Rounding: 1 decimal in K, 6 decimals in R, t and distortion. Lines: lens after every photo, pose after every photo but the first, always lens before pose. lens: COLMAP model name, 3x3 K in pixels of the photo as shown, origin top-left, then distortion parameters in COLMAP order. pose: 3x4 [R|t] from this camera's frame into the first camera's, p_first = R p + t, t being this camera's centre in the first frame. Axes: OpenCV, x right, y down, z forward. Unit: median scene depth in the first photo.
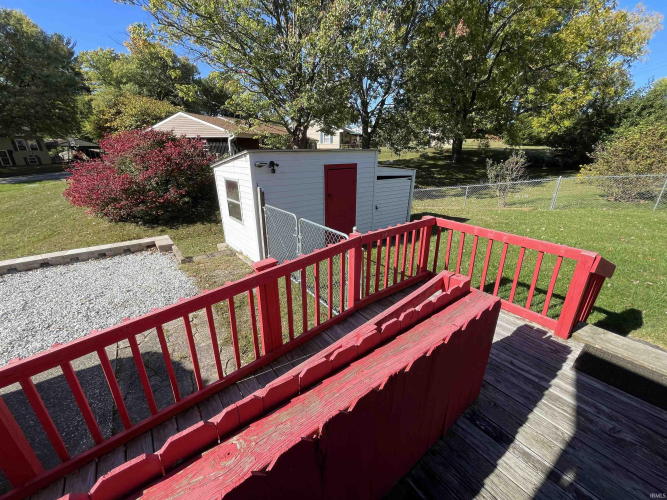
lens RADIAL K [[269.8, 0, 333.7], [0, 269.8, 251.4], [0, 0, 1]] dist [0.001538, -0.000522]
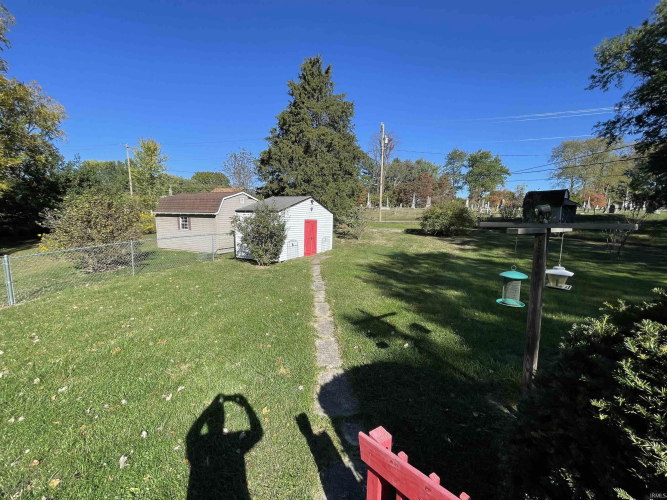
lens RADIAL K [[269.8, 0, 332.2], [0, 269.8, 248.7], [0, 0, 1]] dist [0.001538, -0.000522]
pose [[0.038708, -0.111631, 0.992996, 0.847029], [0.343849, 0.934541, 0.091656, -0.312927], [-0.938227, 0.337893, 0.074559, 0.738342]]
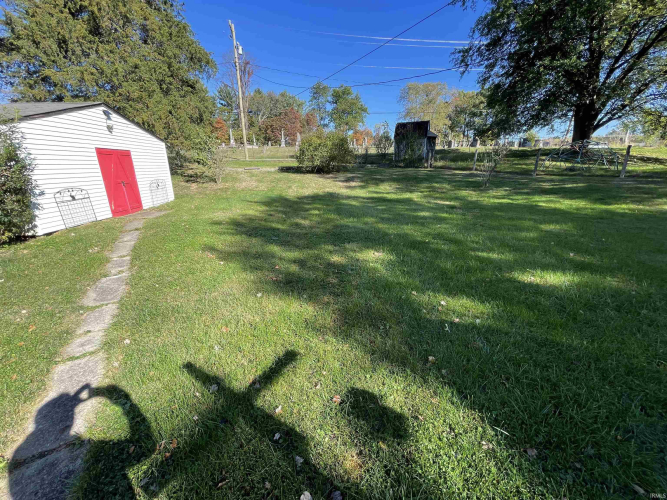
lens RADIAL K [[269.8, 0, 333.6], [0, 269.8, 249.3], [0, 0, 1]] dist [0.001538, -0.000522]
pose [[-0.412506, -0.278741, 0.867261, 2.477312], [0.336072, 0.838313, 0.429287, -0.017051], [-0.846696, 0.468546, -0.252132, 0.528535]]
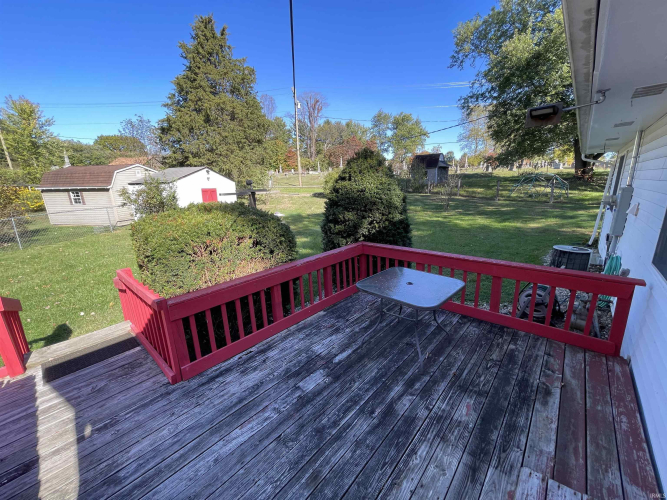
lens RADIAL K [[269.8, 0, 331.4], [0, 269.8, 247.5], [0, 0, 1]] dist [0.001538, -0.000522]
pose [[-0.172814, -0.226071, 0.958659, -0.285481], [0.376209, 0.884357, 0.276367, 0.038573], [-0.910276, 0.408416, -0.067779, -0.266266]]
